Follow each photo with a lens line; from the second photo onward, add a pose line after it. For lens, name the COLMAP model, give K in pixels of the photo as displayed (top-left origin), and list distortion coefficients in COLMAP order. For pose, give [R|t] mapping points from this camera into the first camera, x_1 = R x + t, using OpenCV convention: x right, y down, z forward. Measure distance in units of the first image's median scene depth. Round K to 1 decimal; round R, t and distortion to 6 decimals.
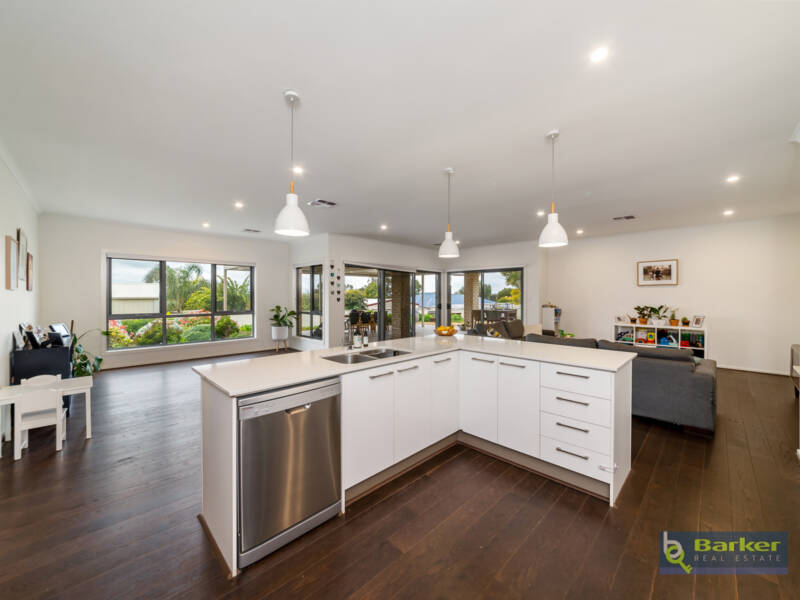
lens RADIAL K [[315.0, 0, 399.7], [0, 315.0, 300.9], [0, 0, 1]] dist [-0.009213, 0.000972]
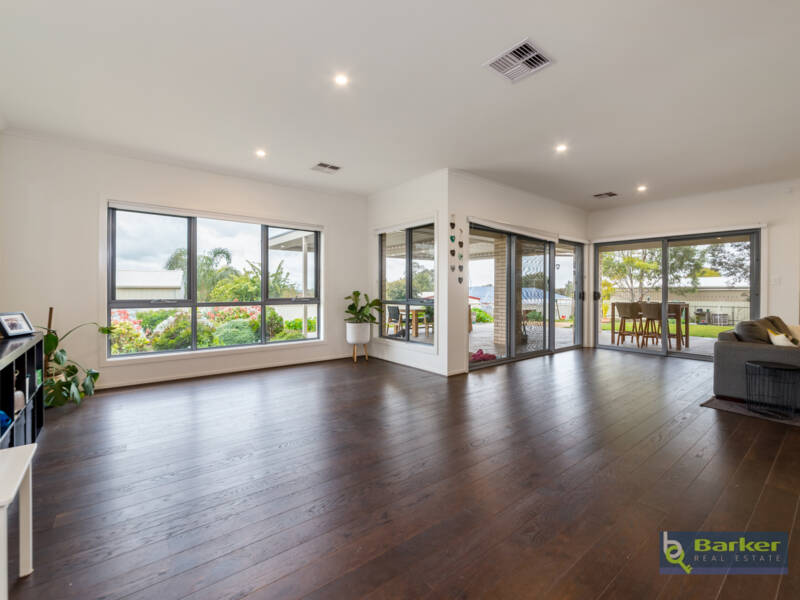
lens RADIAL K [[359.7, 0, 396.7], [0, 359.7, 296.2], [0, 0, 1]] dist [-0.008422, 0.000818]
pose [[0.994055, 0.004910, -0.108770, -0.241323], [-0.004962, 0.999988, -0.000209, 0.027665], [0.108768, 0.000748, 0.994067, 0.295372]]
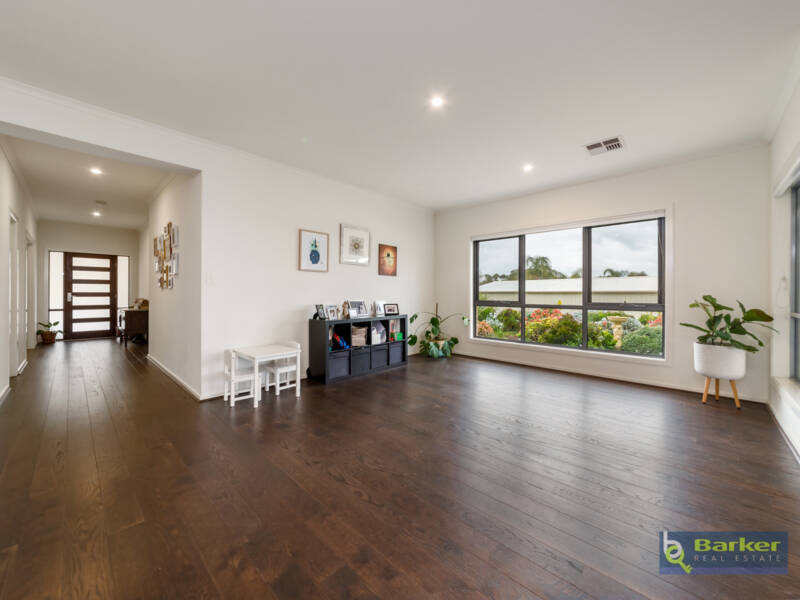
lens RADIAL K [[315.0, 0, 397.6], [0, 315.0, 294.2], [0, 0, 1]] dist [-0.009213, 0.000972]
pose [[0.018817, 0.001651, -0.999822, 0.028367], [-0.020762, 0.999784, 0.001260, 0.024090], [0.999607, 0.020734, 0.018847, 0.613496]]
